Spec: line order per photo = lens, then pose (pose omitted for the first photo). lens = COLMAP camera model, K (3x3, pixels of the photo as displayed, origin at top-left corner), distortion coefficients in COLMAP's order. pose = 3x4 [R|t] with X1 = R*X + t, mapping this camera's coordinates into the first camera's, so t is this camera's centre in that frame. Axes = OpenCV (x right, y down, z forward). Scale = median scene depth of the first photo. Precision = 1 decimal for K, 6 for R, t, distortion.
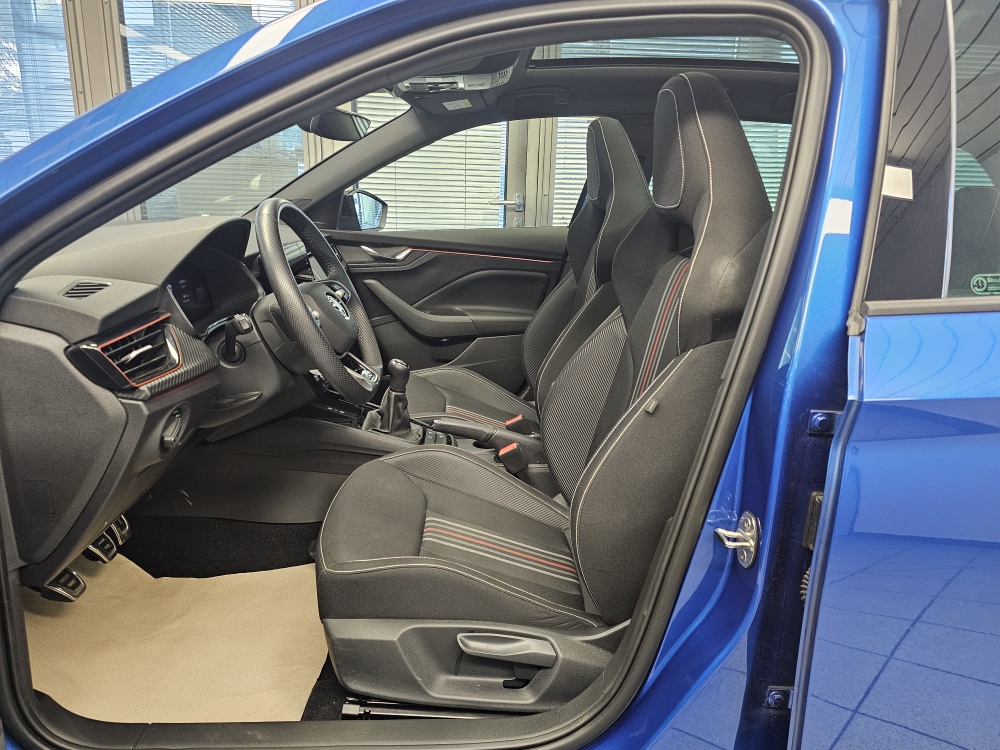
lens RADIAL K [[671.5, 0, 505.4], [0, 671.5, 373.4], [0, 0, 1]] dist [0.069913, -0.070883]
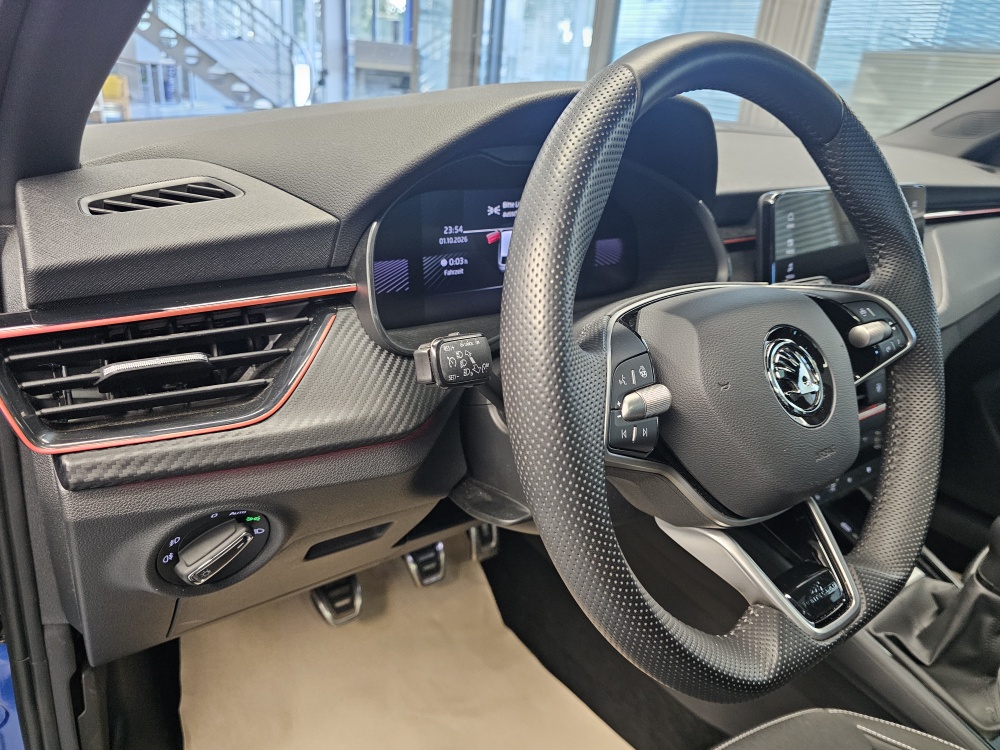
lens RADIAL K [[671.5, 0, 505.4], [0, 671.5, 373.4], [0, 0, 1]] dist [0.069913, -0.070883]
pose [[0.542391, 0.346870, -0.765175, -0.075950], [-0.281787, 0.933138, 0.223268, -0.149978], [0.791459, 0.094518, 0.603870, 0.752386]]
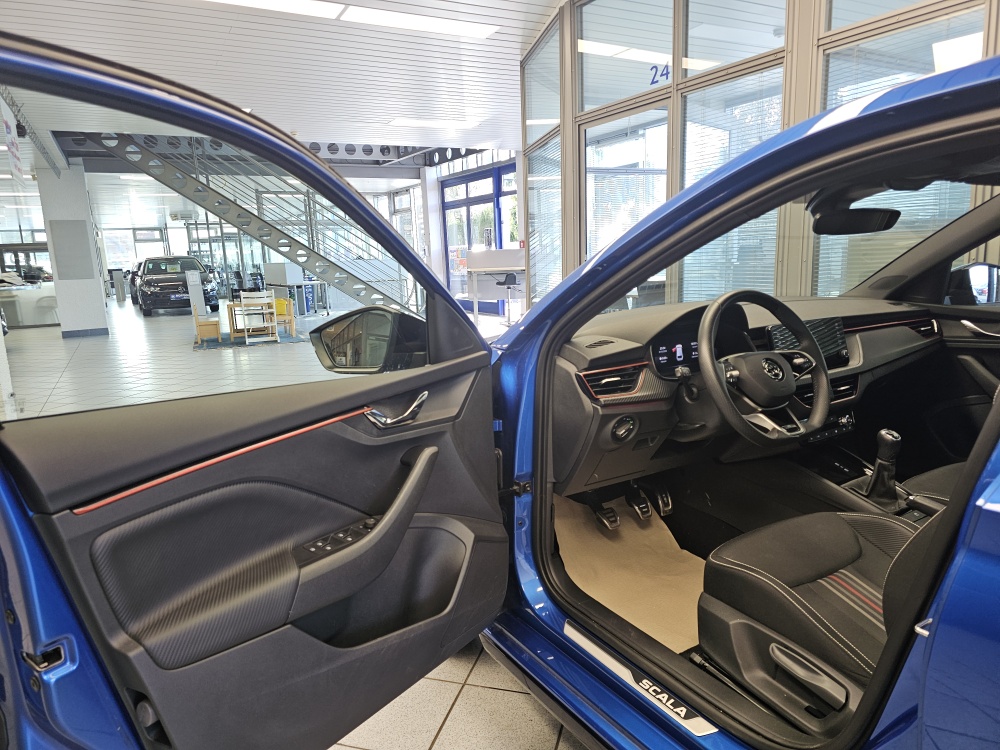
lens RADIAL K [[680.5, 0, 489.7], [0, 680.5, 360.3], [0, 0, 1]] dist [0.051716, -0.048049]
pose [[0.454150, 0.086357, -0.886730, 0.744655], [-0.182134, 0.983271, 0.002477, -0.024819], [0.872110, 0.160379, 0.462281, -0.099227]]
